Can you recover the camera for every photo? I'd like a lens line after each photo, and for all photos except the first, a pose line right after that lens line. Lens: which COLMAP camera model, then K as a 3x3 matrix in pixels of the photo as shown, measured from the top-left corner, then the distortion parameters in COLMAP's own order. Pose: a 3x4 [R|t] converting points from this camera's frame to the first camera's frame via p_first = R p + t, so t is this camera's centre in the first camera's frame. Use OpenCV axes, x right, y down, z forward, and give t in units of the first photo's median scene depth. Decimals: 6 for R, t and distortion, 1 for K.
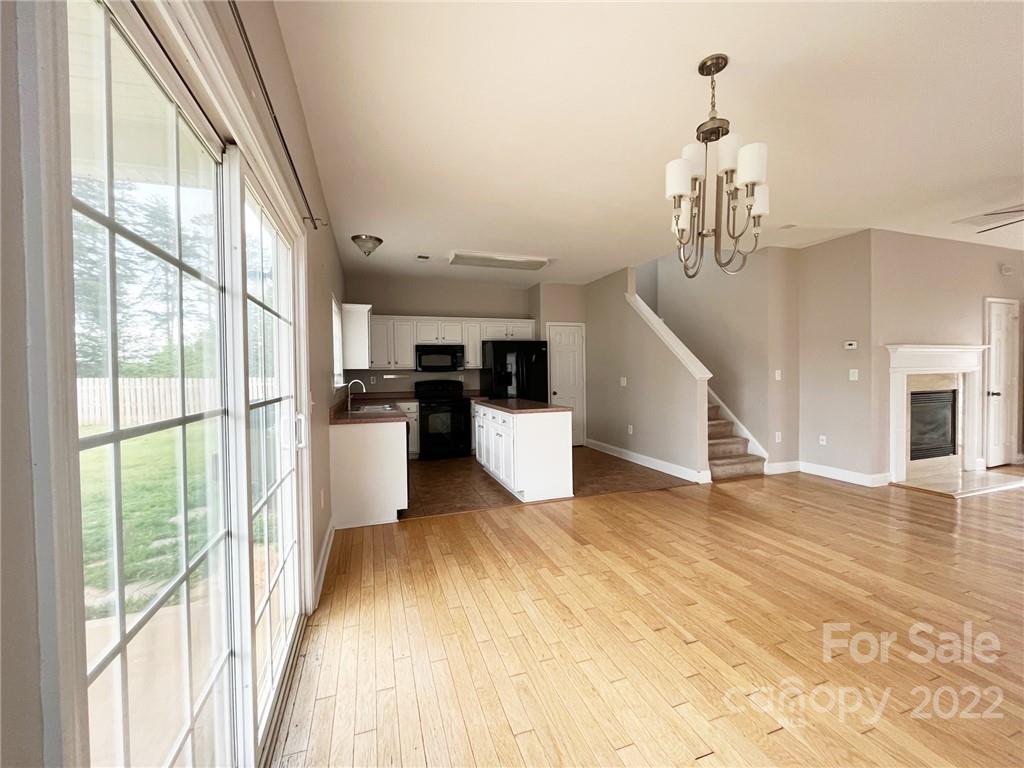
lens RADIAL K [[410.9, 0, 511.0], [0, 410.9, 382.3], [0, 0, 1]] dist [-0.004230, -0.000237]
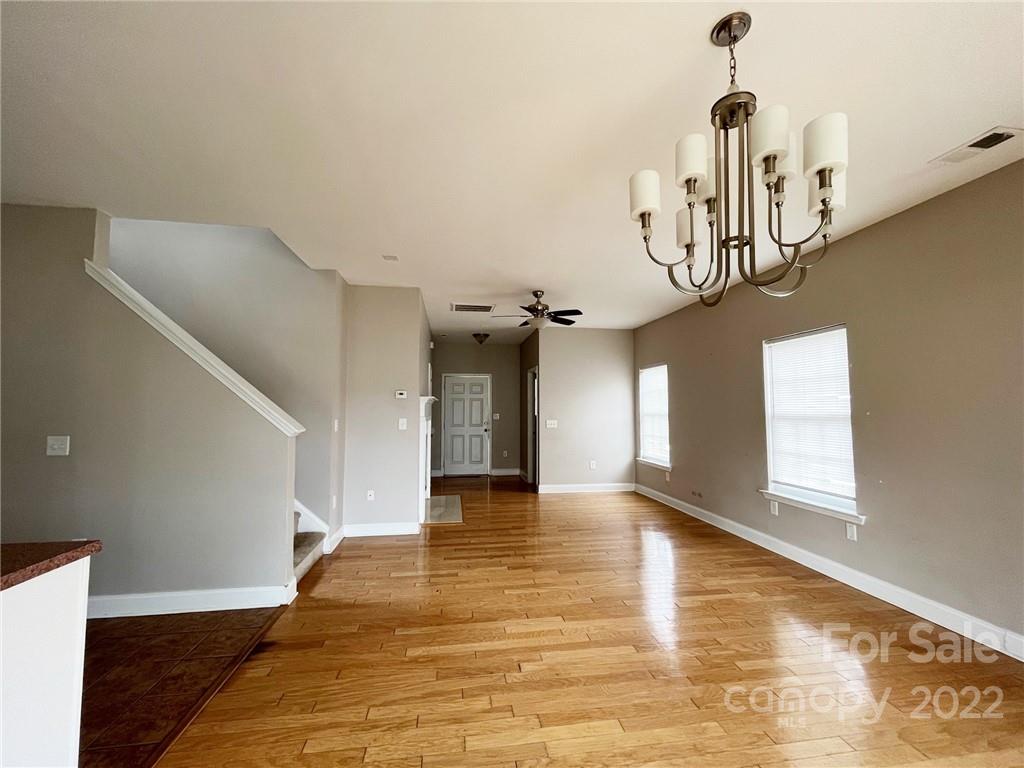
lens RADIAL K [[410.9, 0, 512.4], [0, 410.9, 384.3], [0, 0, 1]] dist [-0.004230, -0.000237]
pose [[0.179886, 0.079324, 0.980484, -0.152837], [0.019532, 0.996259, -0.084184, -0.035054], [-0.983494, 0.034295, 0.177664, 0.742817]]
